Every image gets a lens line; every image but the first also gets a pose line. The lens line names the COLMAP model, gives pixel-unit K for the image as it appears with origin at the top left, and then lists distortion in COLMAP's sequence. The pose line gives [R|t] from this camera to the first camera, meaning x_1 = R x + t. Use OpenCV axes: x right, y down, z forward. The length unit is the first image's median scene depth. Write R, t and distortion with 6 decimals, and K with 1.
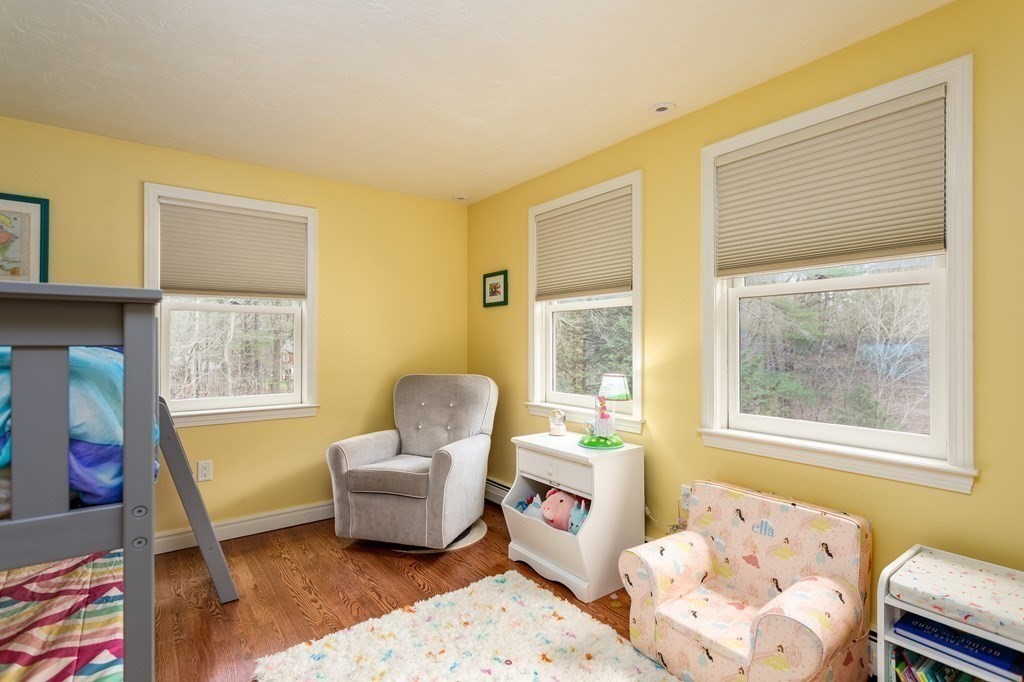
lens RADIAL K [[496.1, 0, 510.3], [0, 496.1, 338.7], [0, 0, 1]] dist [0.002714, 0.001433]
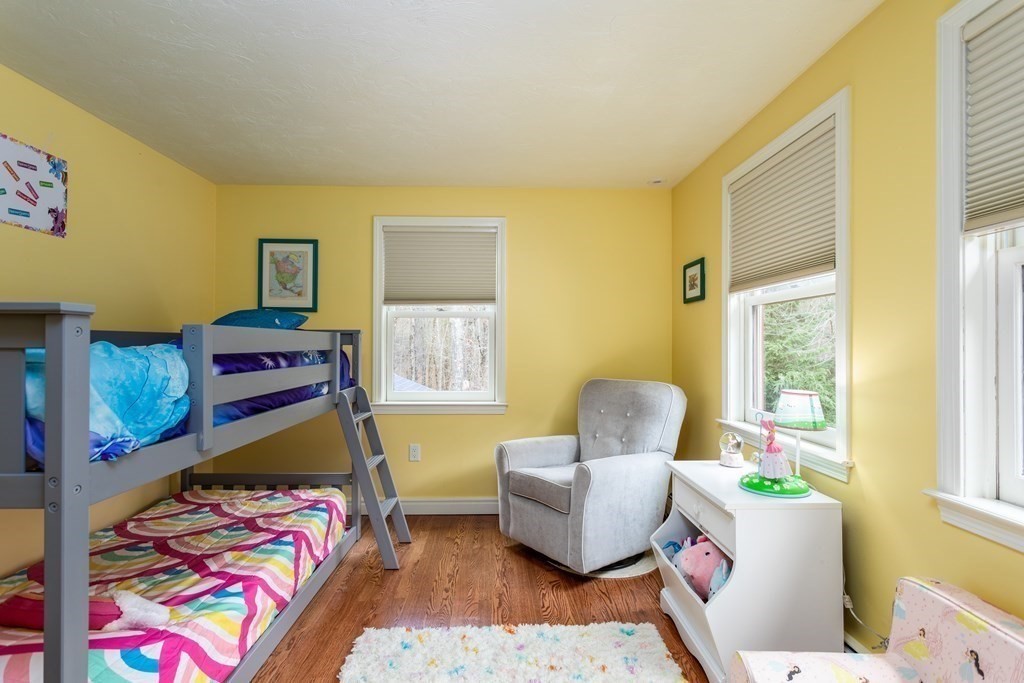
lens RADIAL K [[487.4, 0, 512.8], [0, 487.4, 339.5], [0, 0, 1]] dist [0.000328, 0.001223]
pose [[0.816981, -0.003294, -0.576655, 0.268078], [0.002467, 0.999994, -0.002218, -0.000403], [0.576659, 0.000389, 0.816985, 0.200792]]
